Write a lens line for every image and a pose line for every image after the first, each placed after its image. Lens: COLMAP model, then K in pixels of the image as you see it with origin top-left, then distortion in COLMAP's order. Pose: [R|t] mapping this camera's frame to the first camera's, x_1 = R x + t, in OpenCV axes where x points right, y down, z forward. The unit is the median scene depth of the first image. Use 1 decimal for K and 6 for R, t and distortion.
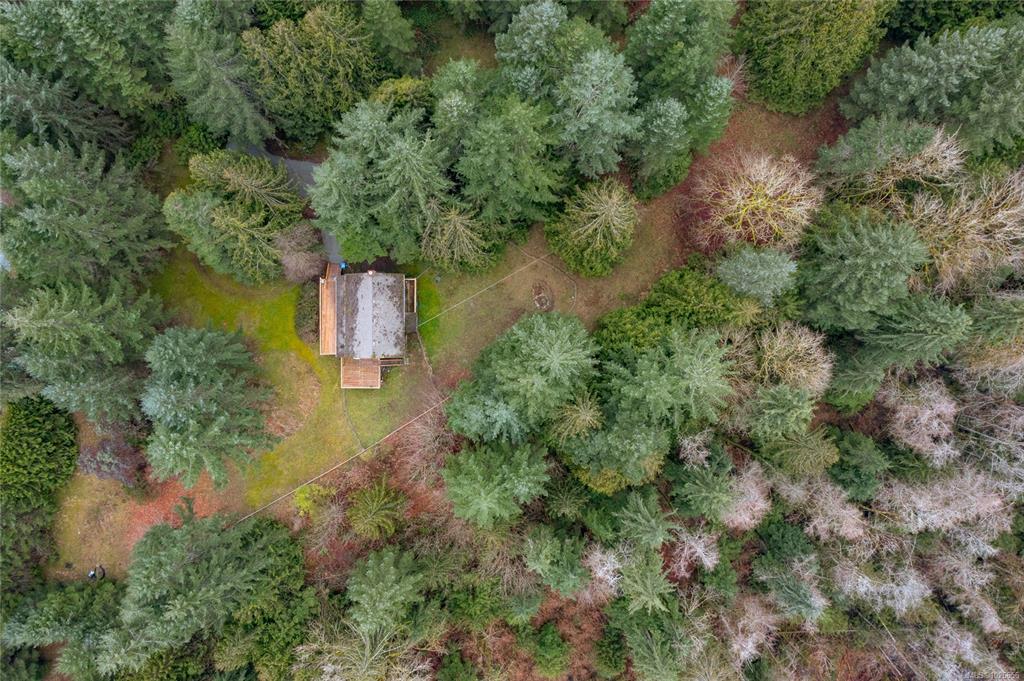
lens RADIAL K [[818.5, 0, 512.0], [0, 818.5, 340.5], [0, 0, 1]] dist [-0.007469, -0.001743]
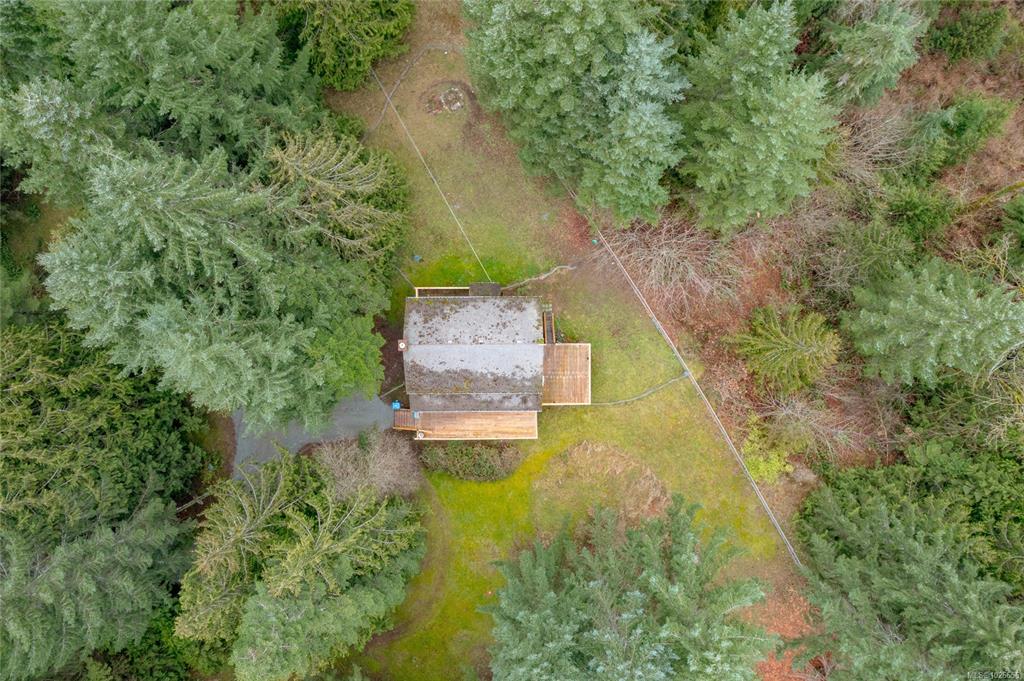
lens RADIAL K [[818.5, 0, 512.0], [0, 818.5, 340.5], [0, 0, 1]] dist [-0.007469, -0.001743]
pose [[-0.006736, -0.999904, 0.012082, -0.172850], [0.999941, -0.006838, -0.008446, 0.003802], [0.008527, 0.012024, 0.999891, 0.385629]]
